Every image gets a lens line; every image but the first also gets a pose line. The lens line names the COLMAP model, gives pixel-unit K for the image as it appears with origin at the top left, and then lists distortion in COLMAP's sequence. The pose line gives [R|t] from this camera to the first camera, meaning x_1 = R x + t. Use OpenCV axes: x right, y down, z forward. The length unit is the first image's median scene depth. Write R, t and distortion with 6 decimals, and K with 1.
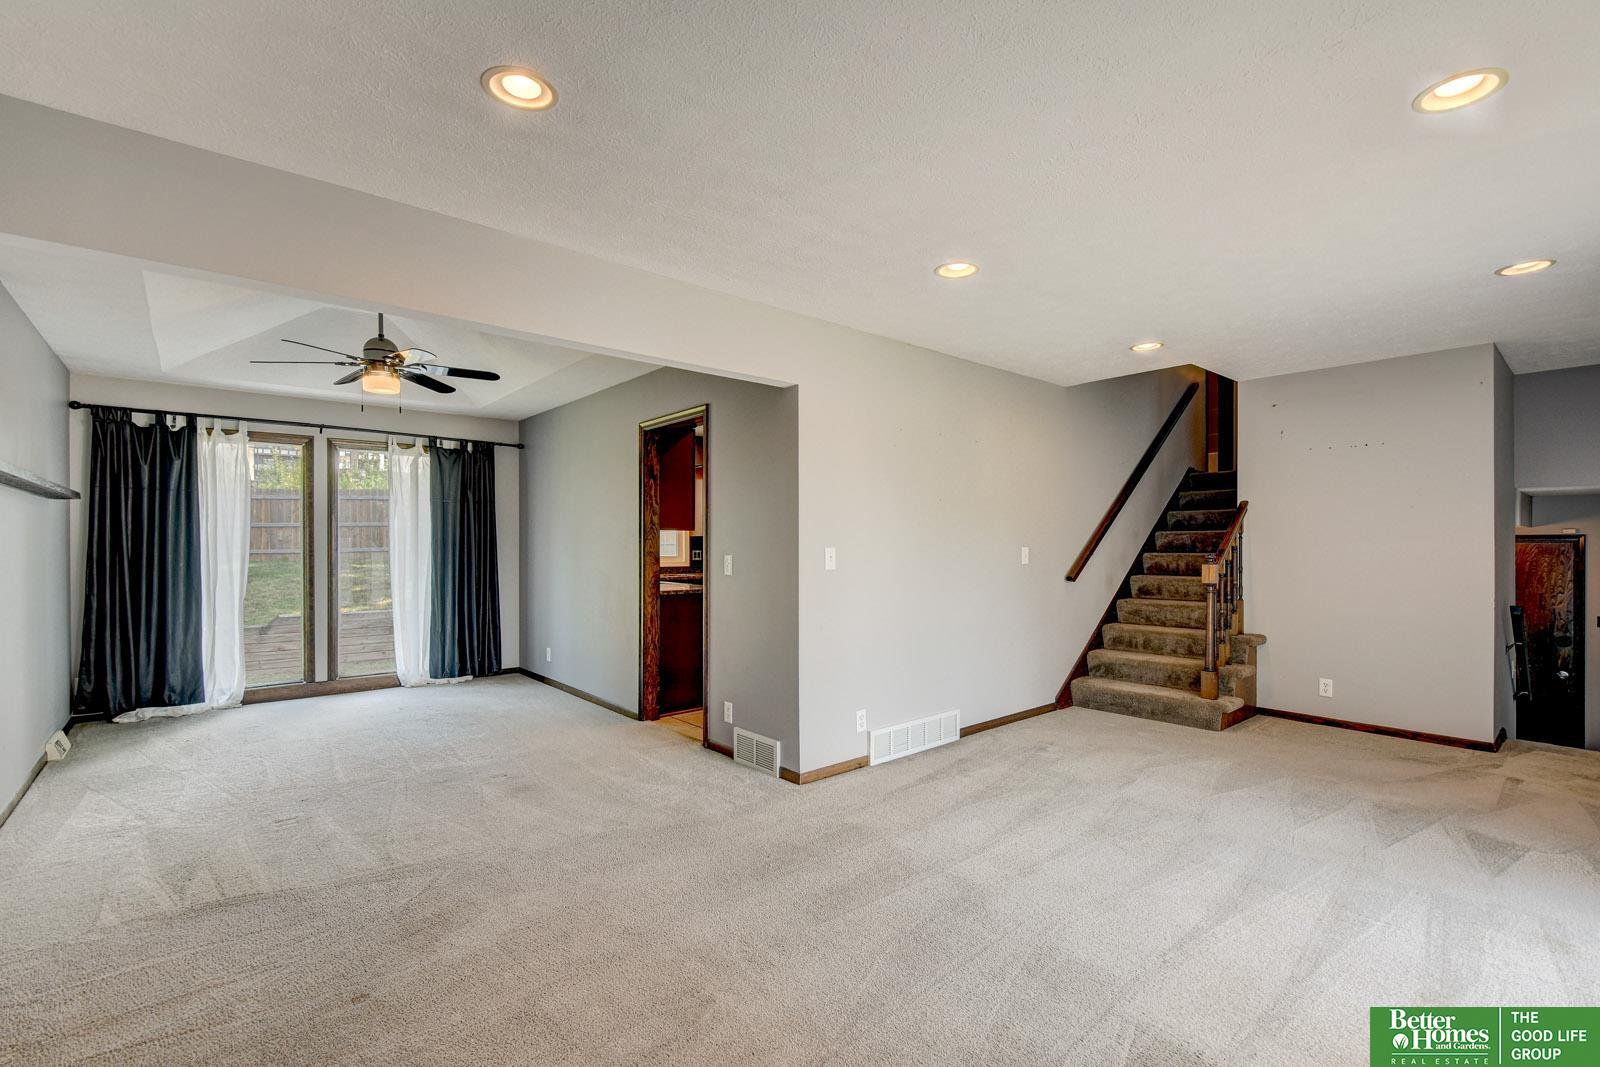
lens RADIAL K [[703.3, 0, 813.0], [0, 703.3, 542.6], [0, 0, 1]] dist [0.005546, -0.008779]
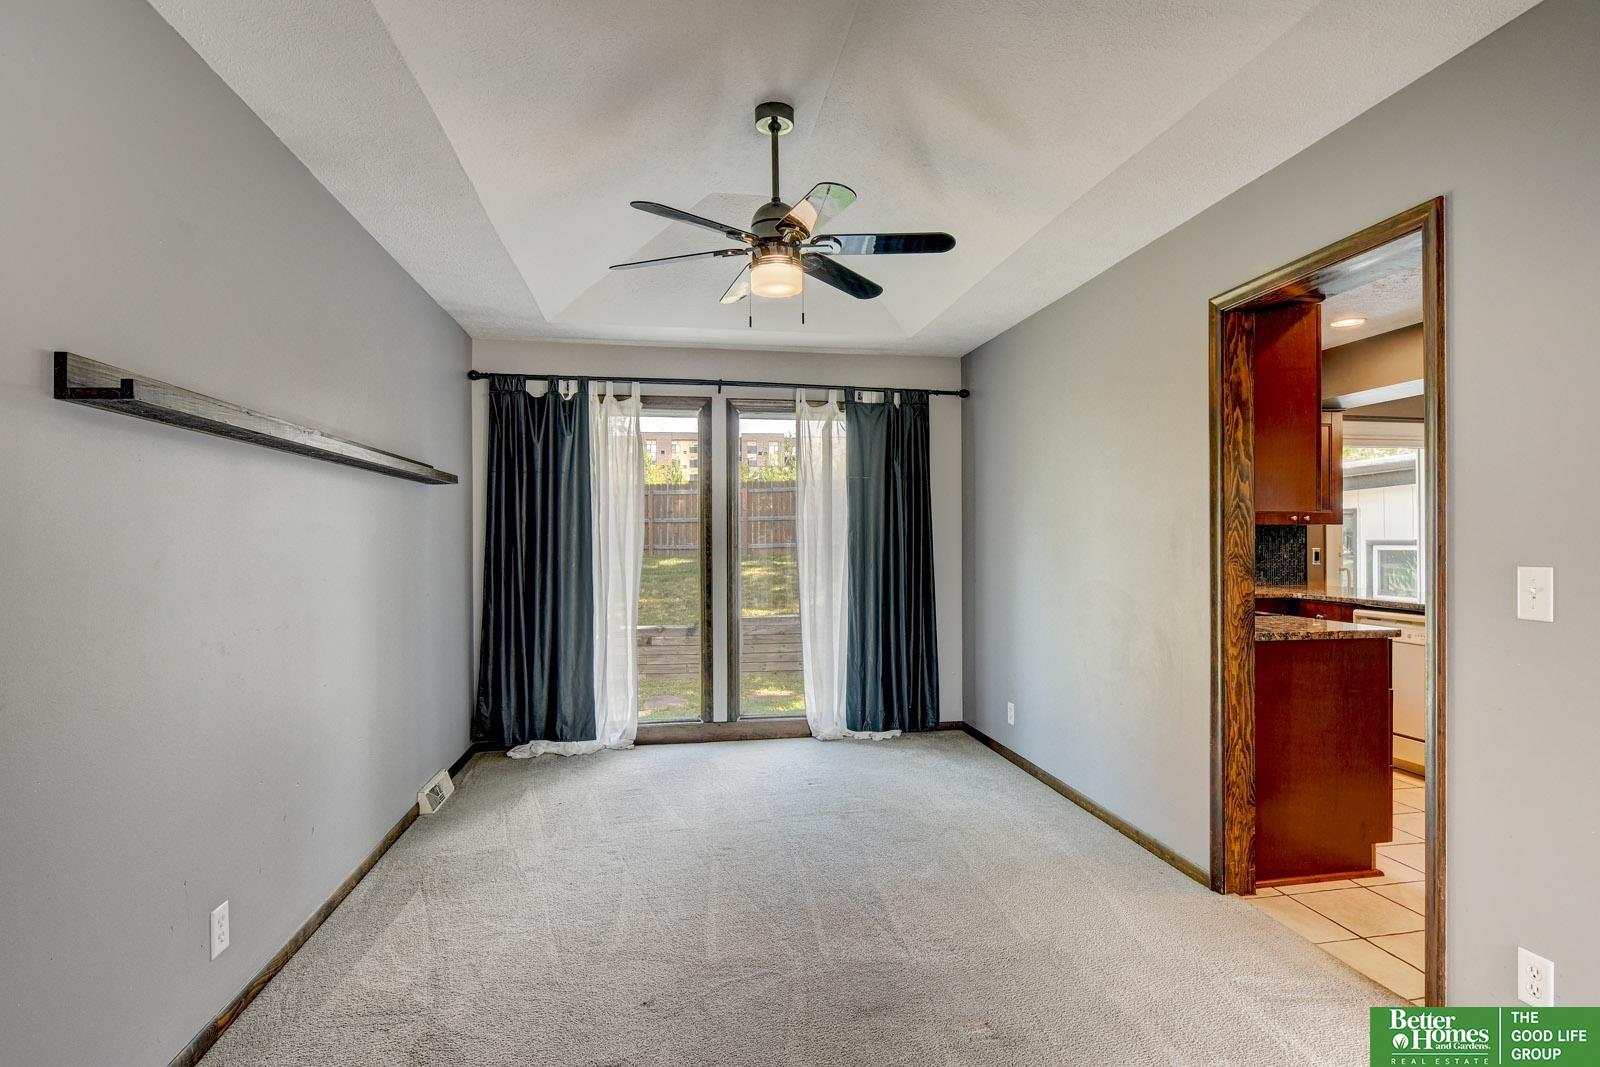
lens RADIAL K [[819.4, 0, 826.4], [0, 819.4, 534.9], [0, 0, 1]] dist [0.001499, -0.000075]
pose [[0.866502, -0.004130, -0.499157, -0.190270], [0.002635, 0.999990, -0.003700, 0.000617], [0.499167, 0.001890, 0.866504, 0.349306]]
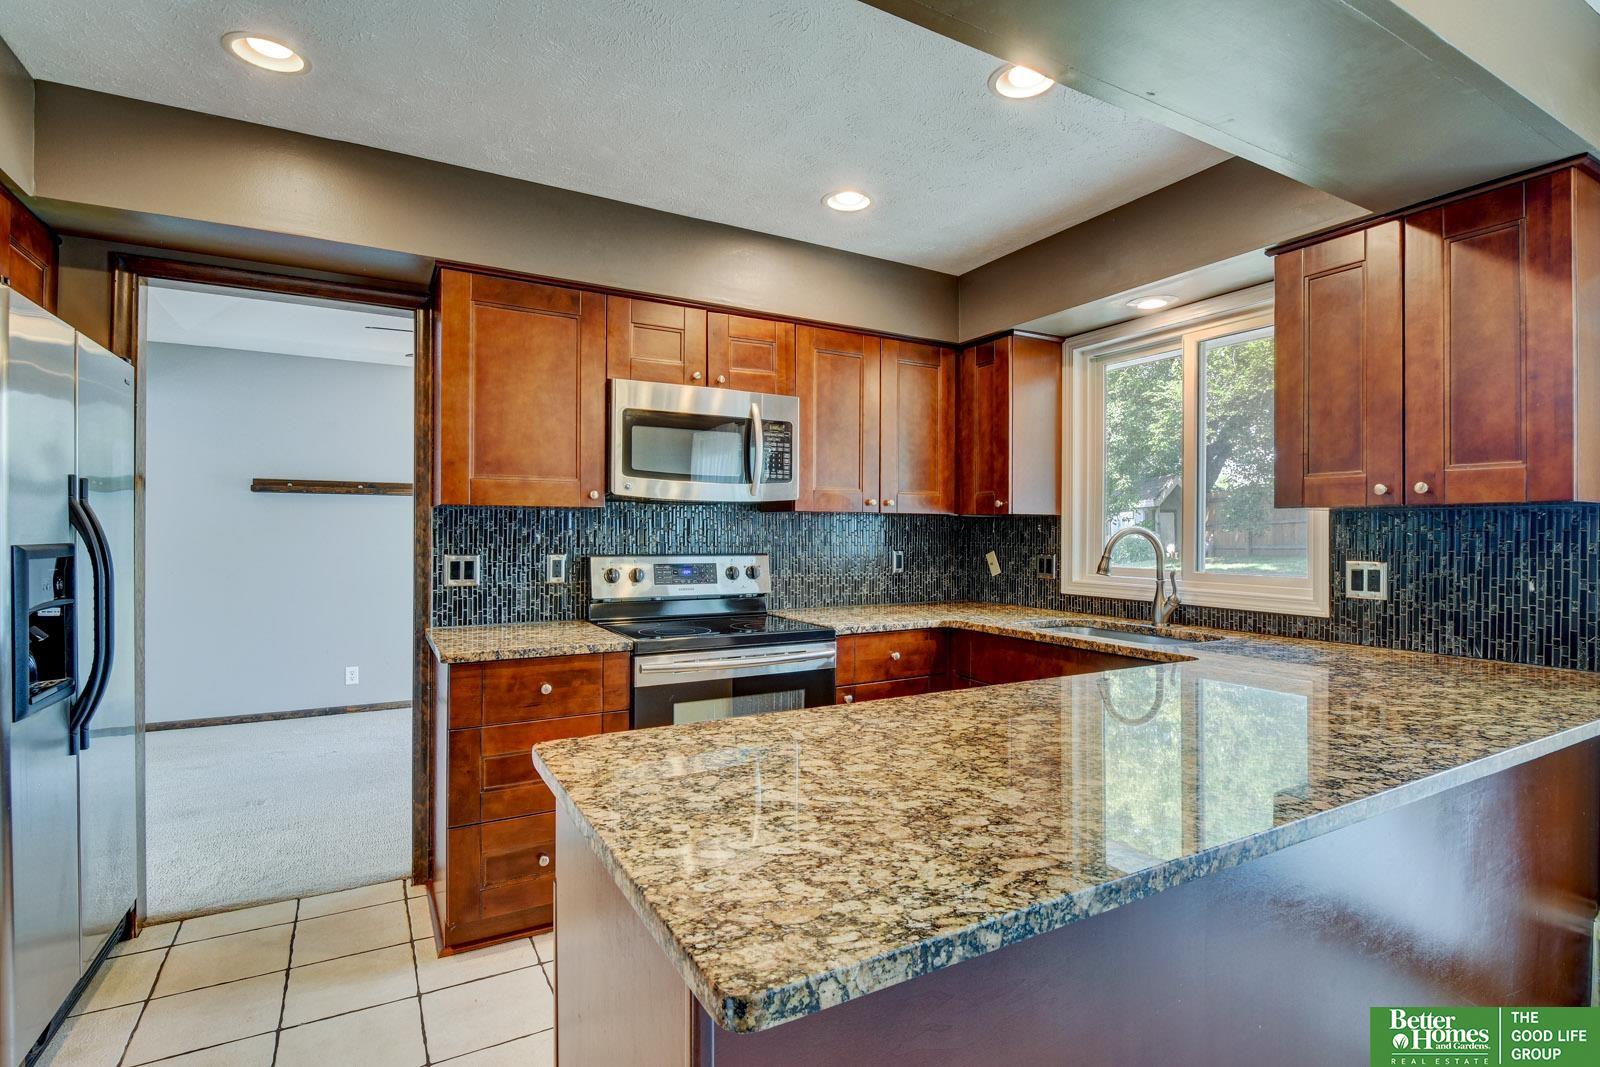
lens RADIAL K [[784.9, 0, 825.0], [0, 784.9, 530.5], [0, 0, 1]] dist [-0.002878, -0.000672]
pose [[-0.188076, -0.004090, -0.982146, 0.280421], [-0.001893, 0.999991, -0.003801, 0.000371], [0.982153, 0.001144, -0.188082, 1.394791]]
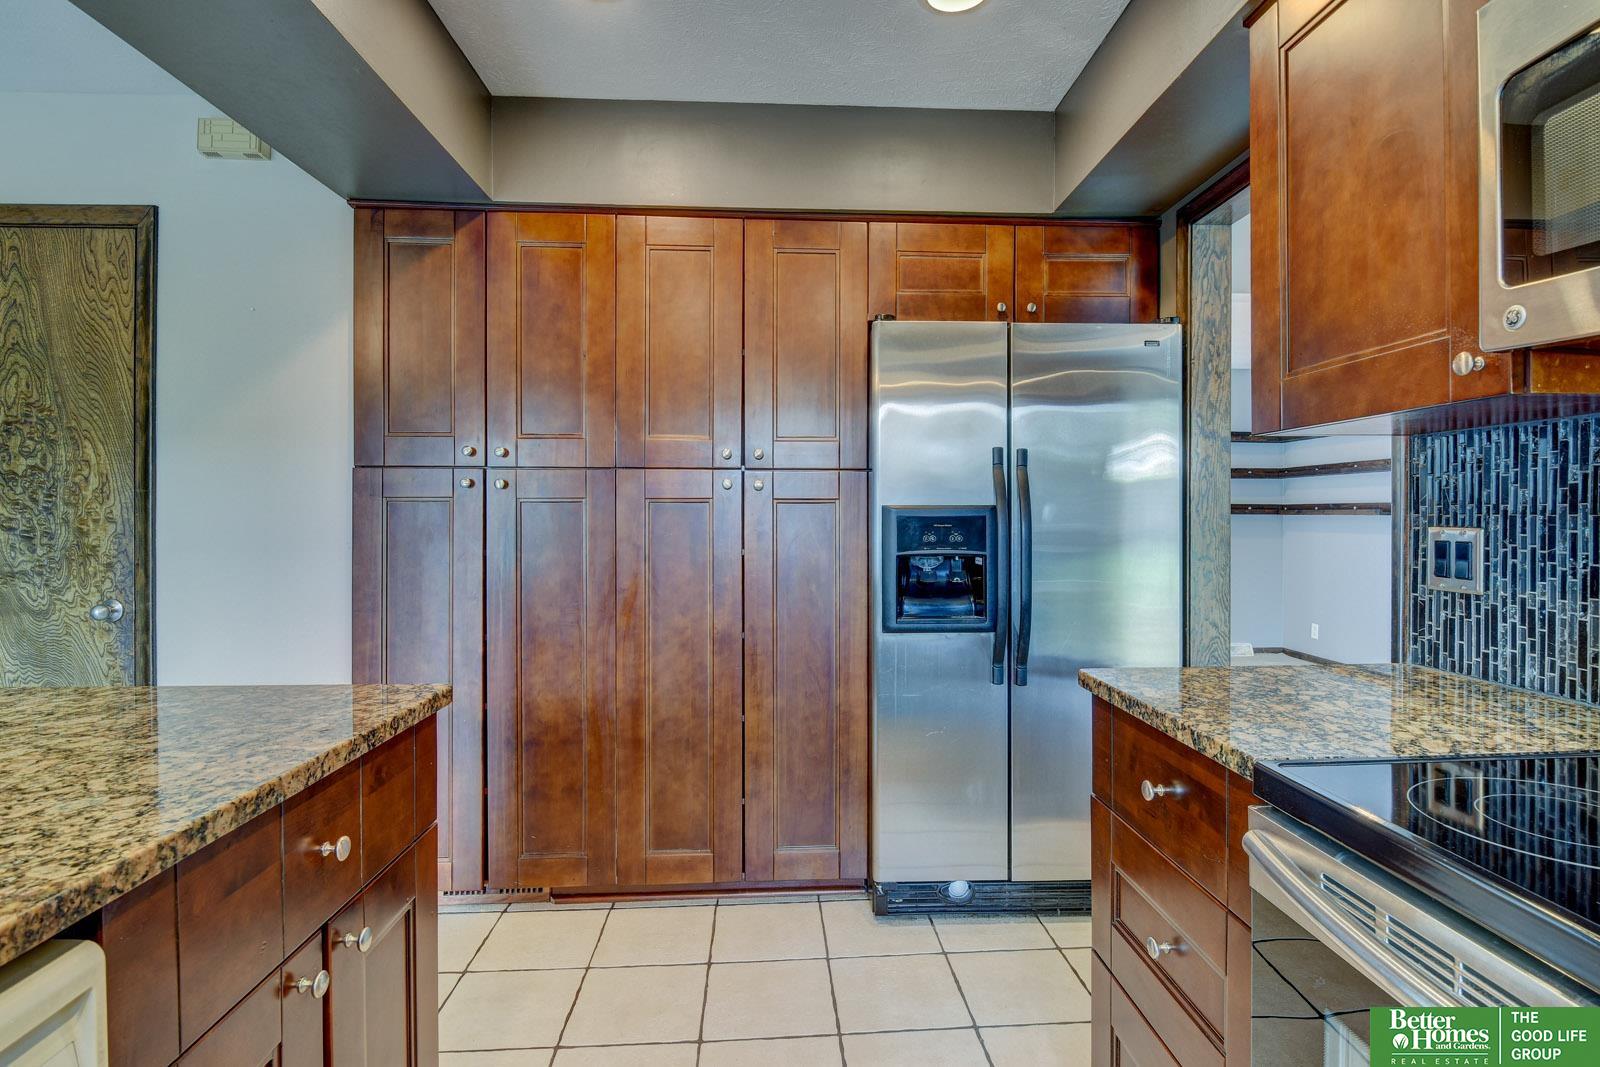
lens RADIAL K [[820.6, 0, 818.4], [0, 820.6, 514.4], [0, 0, 1]] dist [-0.000092, -0.000275]
pose [[-0.793787, 0.003052, 0.608188, -0.234096], [0.001019, 0.999993, -0.003688, 0.012493], [-0.608195, -0.002308, -0.793785, 1.395658]]
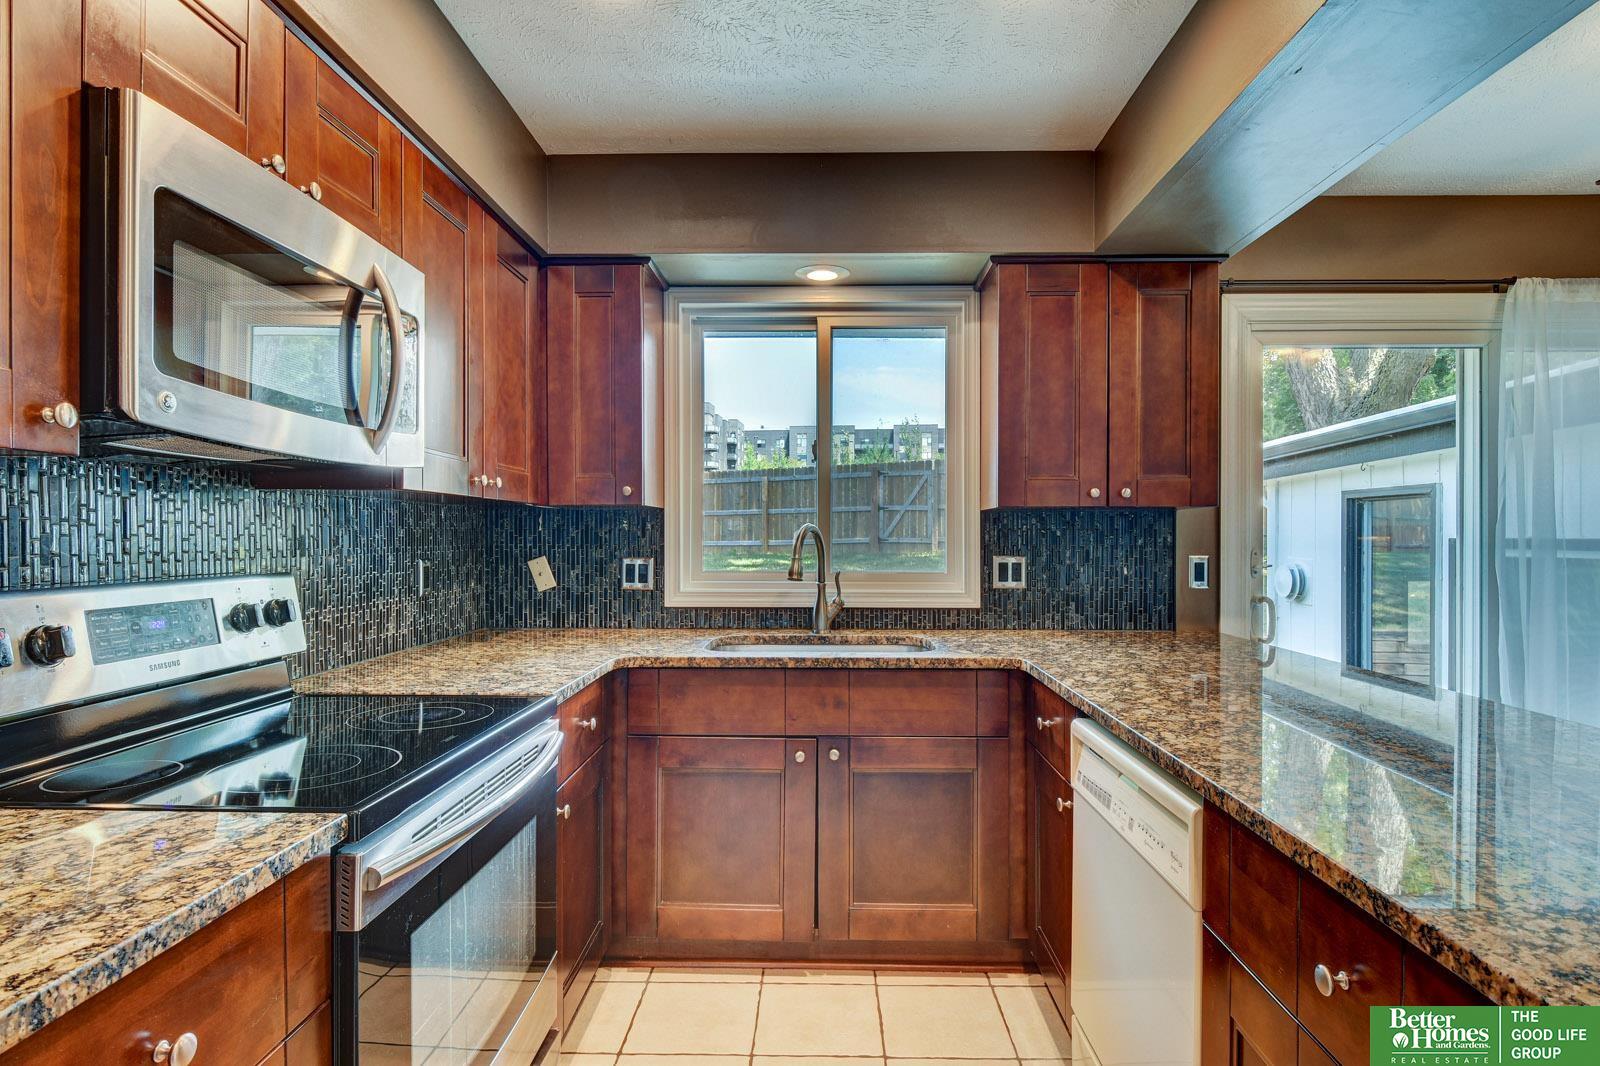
lens RADIAL K [[835.0, 0, 812.1], [0, 835.0, 539.3], [0, 0, 1]] dist [-0.000875, -0.001925]
pose [[0.742003, 0.004480, -0.670382, 0.026224], [0.000603, 0.999973, 0.007350, 0.001243], [0.670397, -0.005858, 0.741980, 1.099575]]
